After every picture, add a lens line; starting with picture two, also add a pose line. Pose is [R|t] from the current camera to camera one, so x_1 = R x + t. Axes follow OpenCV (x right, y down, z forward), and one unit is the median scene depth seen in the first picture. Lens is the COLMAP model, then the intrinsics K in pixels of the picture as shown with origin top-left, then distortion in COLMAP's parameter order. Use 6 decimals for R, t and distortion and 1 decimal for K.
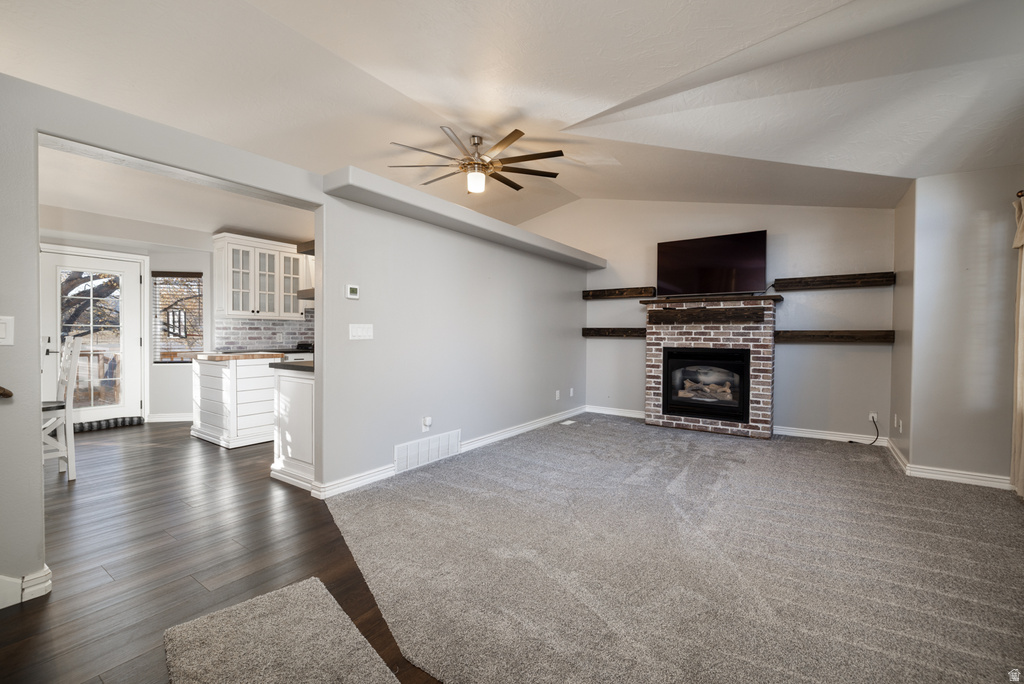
lens RADIAL K [[438.3, 0, 506.5], [0, 438.3, 344.0], [0, 0, 1]] dist [0.000191, 0.000391]
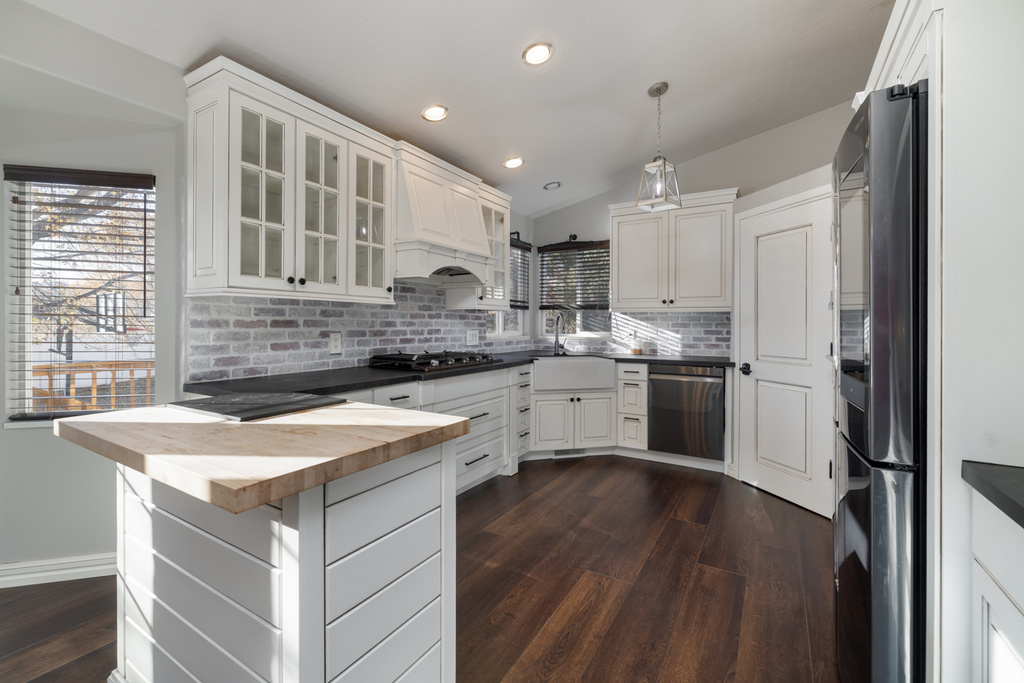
lens RADIAL K [[438.3, 0, 510.7], [0, 438.3, 322.3], [0, 0, 1]] dist [0.000191, 0.000391]
pose [[0.996759, -0.002022, 0.080425, -0.396096], [0.004214, 0.999624, -0.027103, -0.024248], [-0.080340, 0.027354, 0.996392, 0.569339]]
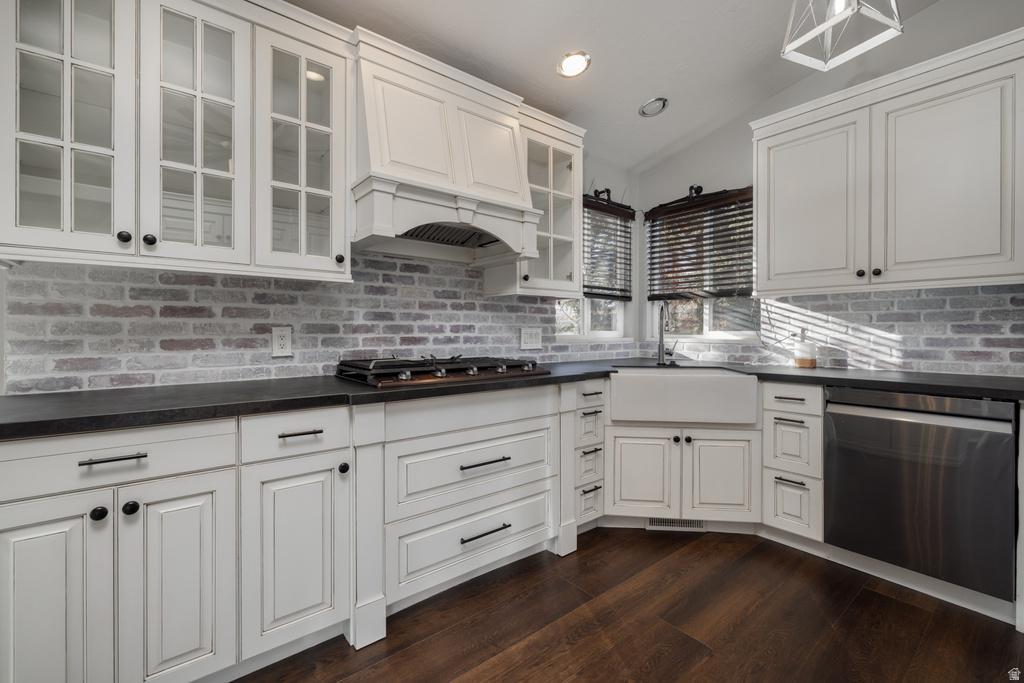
lens RADIAL K [[438.3, 0, 506.5], [0, 438.3, 332.2], [0, 0, 1]] dist [0.000191, 0.000391]
pose [[0.962974, -0.005797, -0.269531, -0.295287], [-0.000127, 0.999759, -0.021957, -0.015164], [0.269593, 0.021178, 0.962741, 0.784528]]
